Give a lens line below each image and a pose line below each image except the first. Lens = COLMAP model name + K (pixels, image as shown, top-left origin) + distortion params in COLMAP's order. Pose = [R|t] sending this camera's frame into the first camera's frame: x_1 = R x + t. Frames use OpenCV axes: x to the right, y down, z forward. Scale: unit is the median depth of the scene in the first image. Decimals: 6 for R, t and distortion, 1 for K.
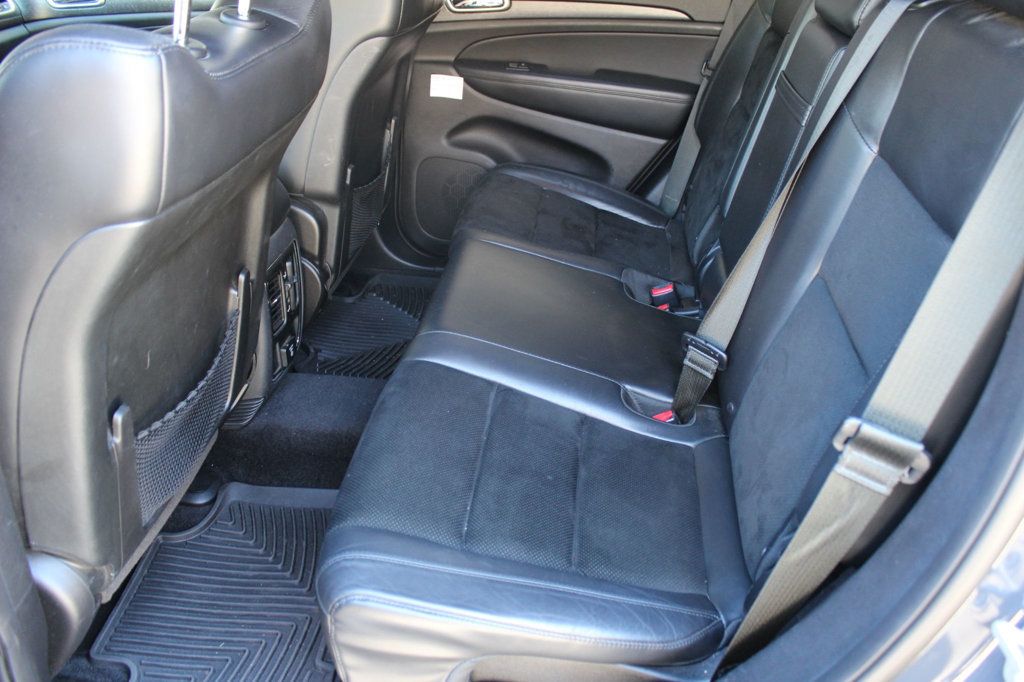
lens RADIAL K [[857.0, 0, 526.5], [0, 857.0, 351.6], [0, 0, 1]] dist [-0.160149, 0.148195]
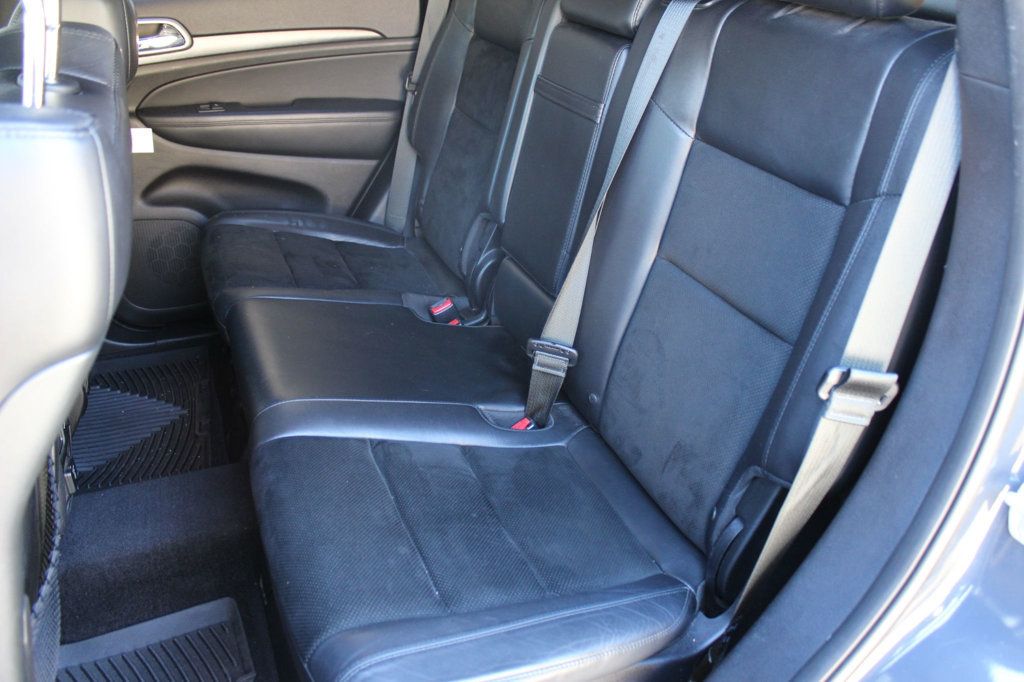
lens RADIAL K [[857.0, 0, 526.5], [0, 857.0, 351.6], [0, 0, 1]] dist [-0.160149, 0.148195]
pose [[0.874247, -0.239951, 0.422038, -0.249644], [0.246054, 0.968393, 0.040884, -0.050580], [-0.418509, 0.068101, 0.905656, 0.075650]]
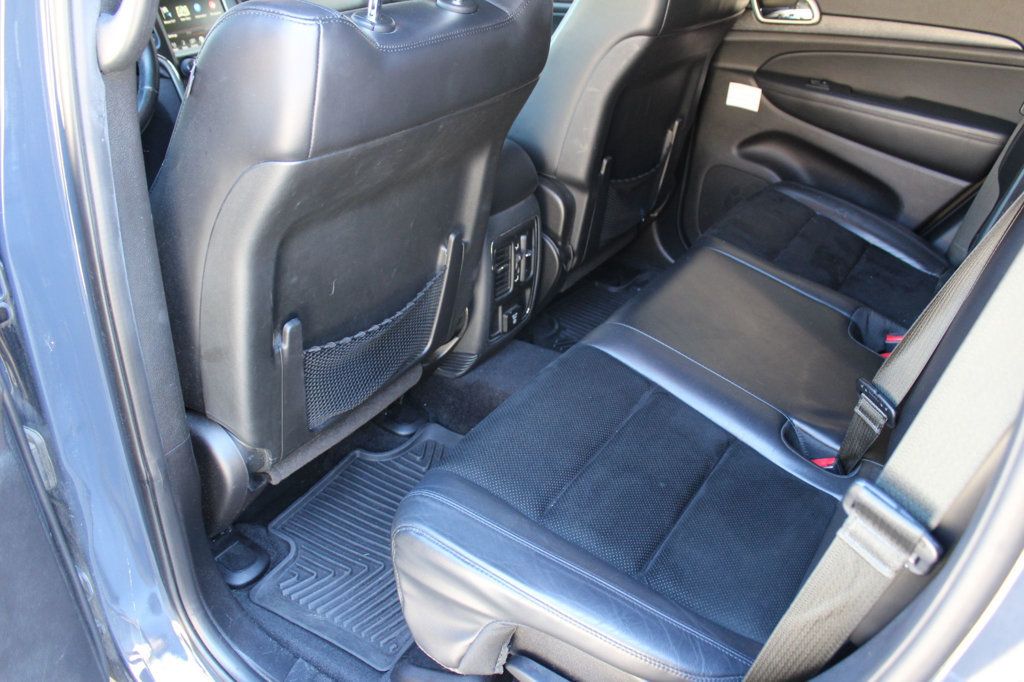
lens RADIAL K [[857.0, 0, 526.5], [0, 857.0, 351.6], [0, 0, 1]] dist [-0.160149, 0.148195]
pose [[0.892034, 0.215481, -0.397295, 0.215840], [-0.218774, 0.975050, 0.037630, -0.005353], [0.395491, 0.053351, 0.916919, 0.020690]]
